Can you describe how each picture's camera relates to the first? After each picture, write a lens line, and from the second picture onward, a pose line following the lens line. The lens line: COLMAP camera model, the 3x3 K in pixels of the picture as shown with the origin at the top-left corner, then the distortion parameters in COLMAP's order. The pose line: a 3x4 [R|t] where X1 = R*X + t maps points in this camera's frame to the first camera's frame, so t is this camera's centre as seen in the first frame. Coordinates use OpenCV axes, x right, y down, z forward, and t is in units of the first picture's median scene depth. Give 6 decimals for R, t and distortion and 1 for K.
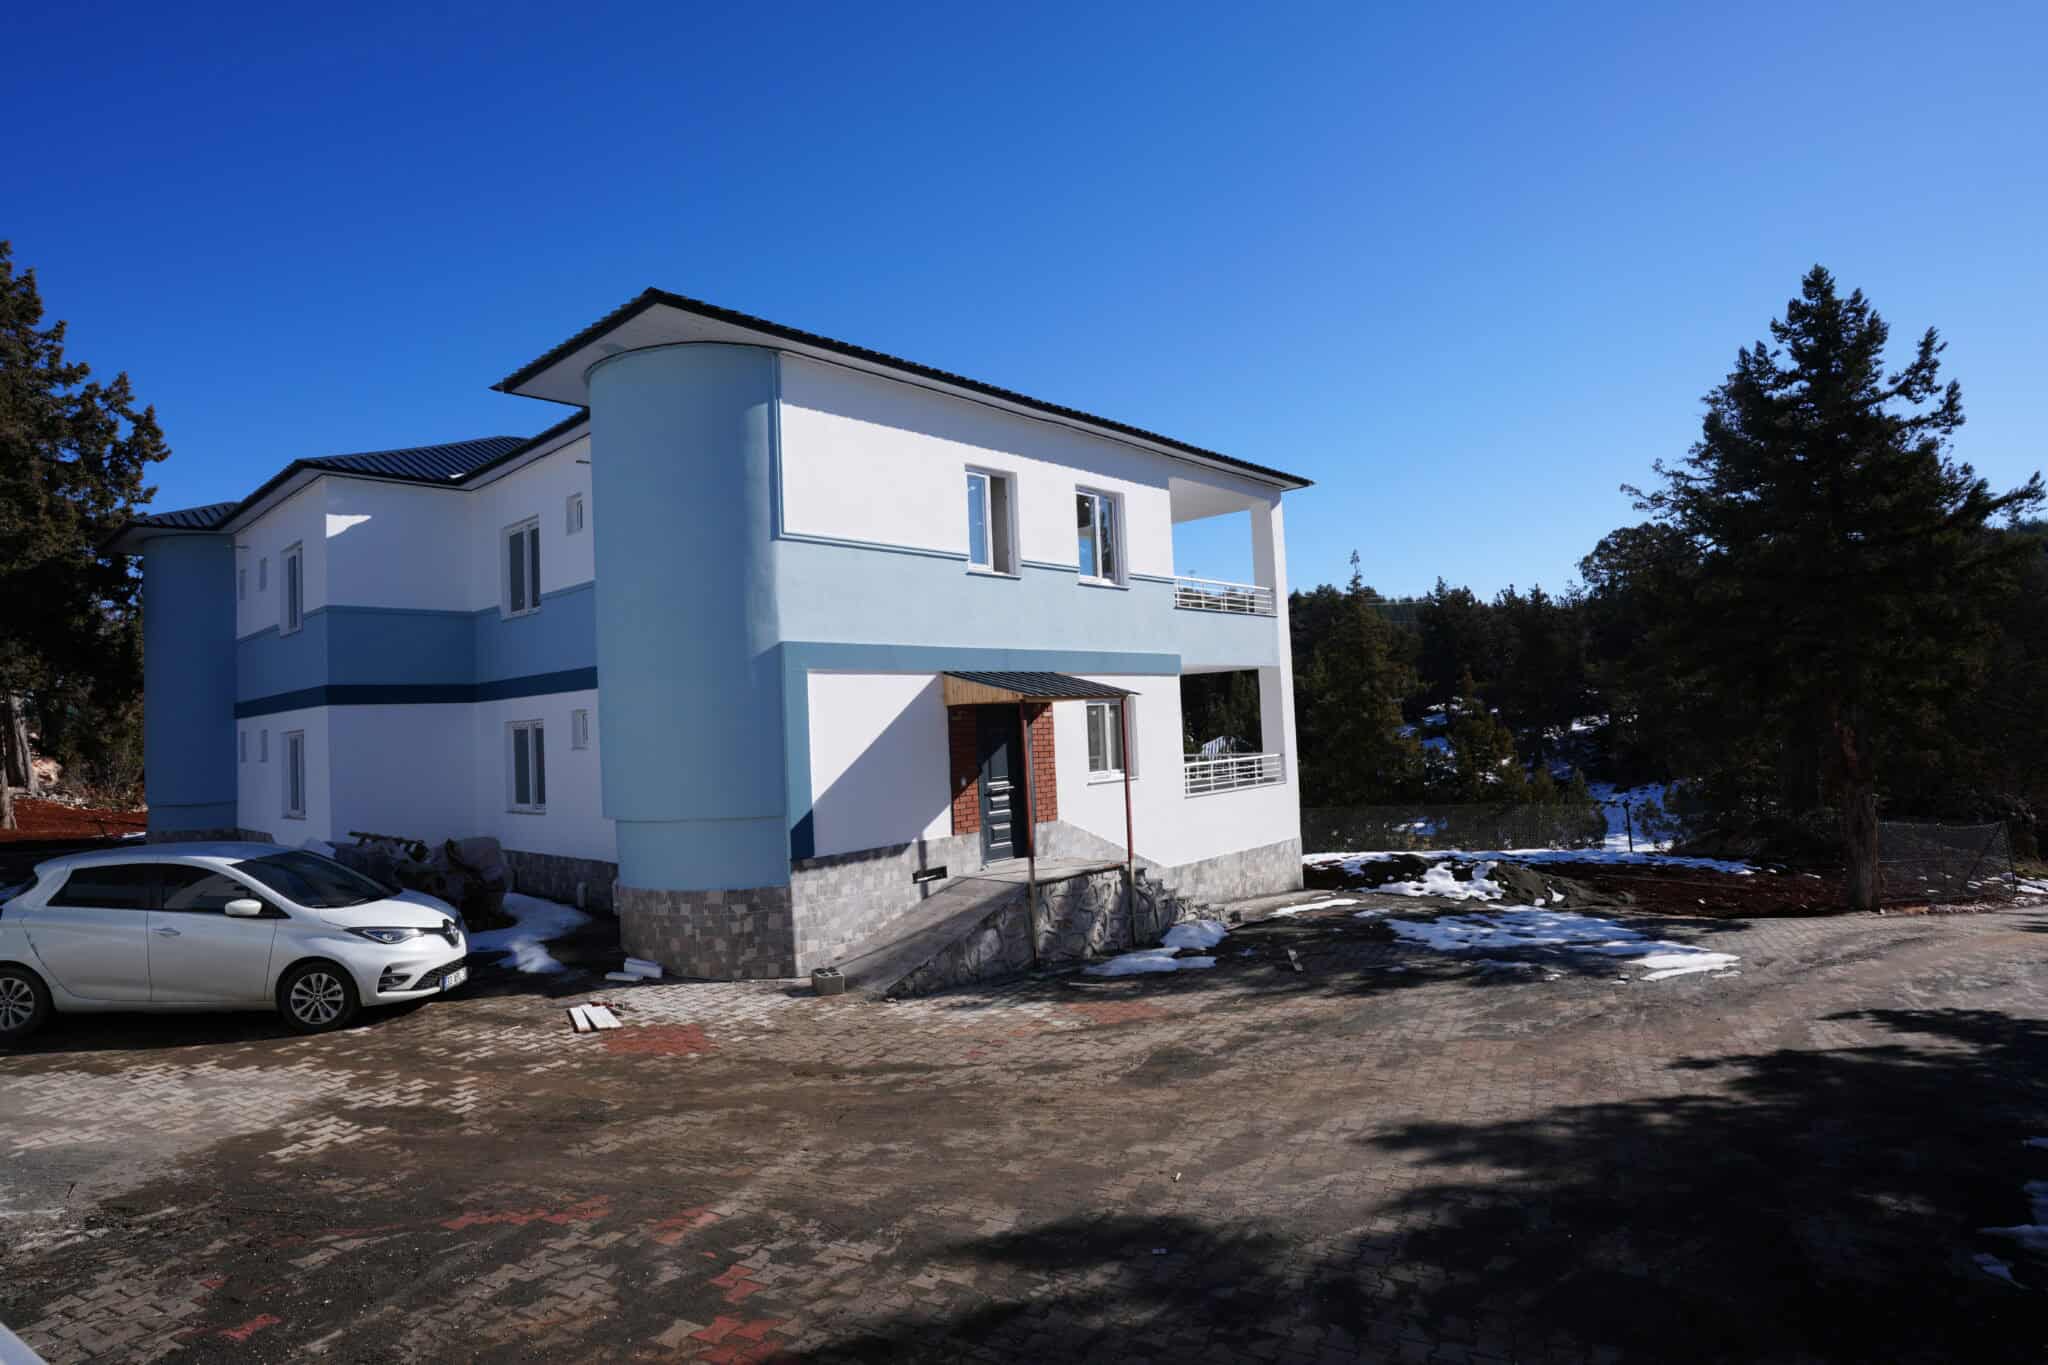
lens RADIAL K [[1073.0, 0, 1022.0], [0, 1073.0, 680.7], [0, 0, 1]] dist [-0.072469, 0.043565]
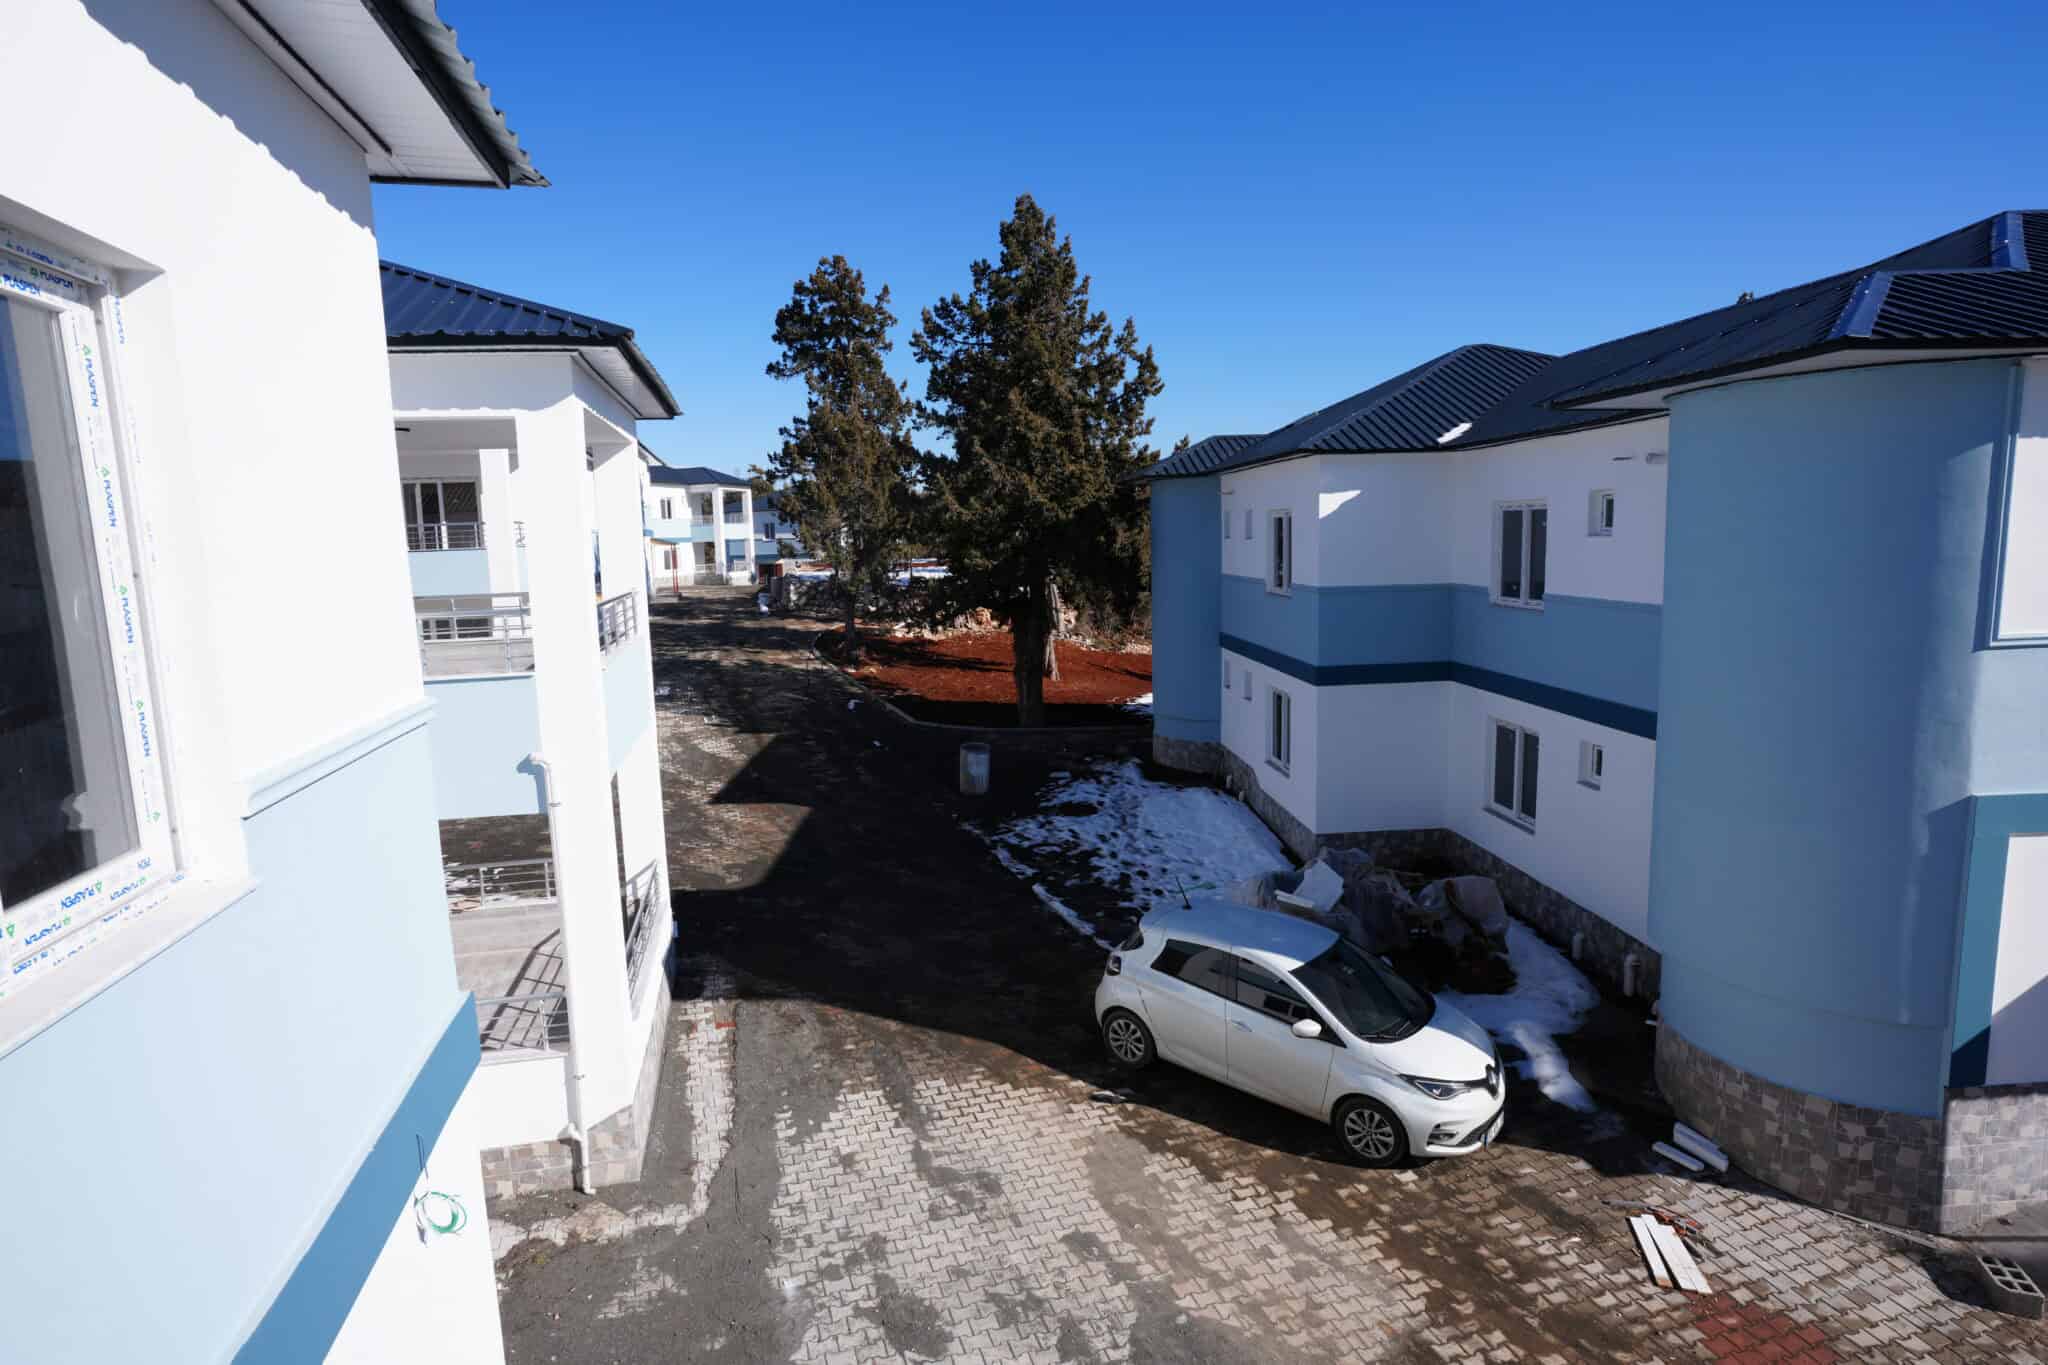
lens RADIAL K [[1076.2, 0, 1046.9], [0, 1076.2, 687.2], [0, 0, 1]] dist [-0.066055, 0.043923]
pose [[0.733048, 0.118975, -0.669691, -0.198066], [0.022508, 0.979801, 0.198705, -0.234481], [0.679805, -0.160734, 0.715563, 0.097249]]
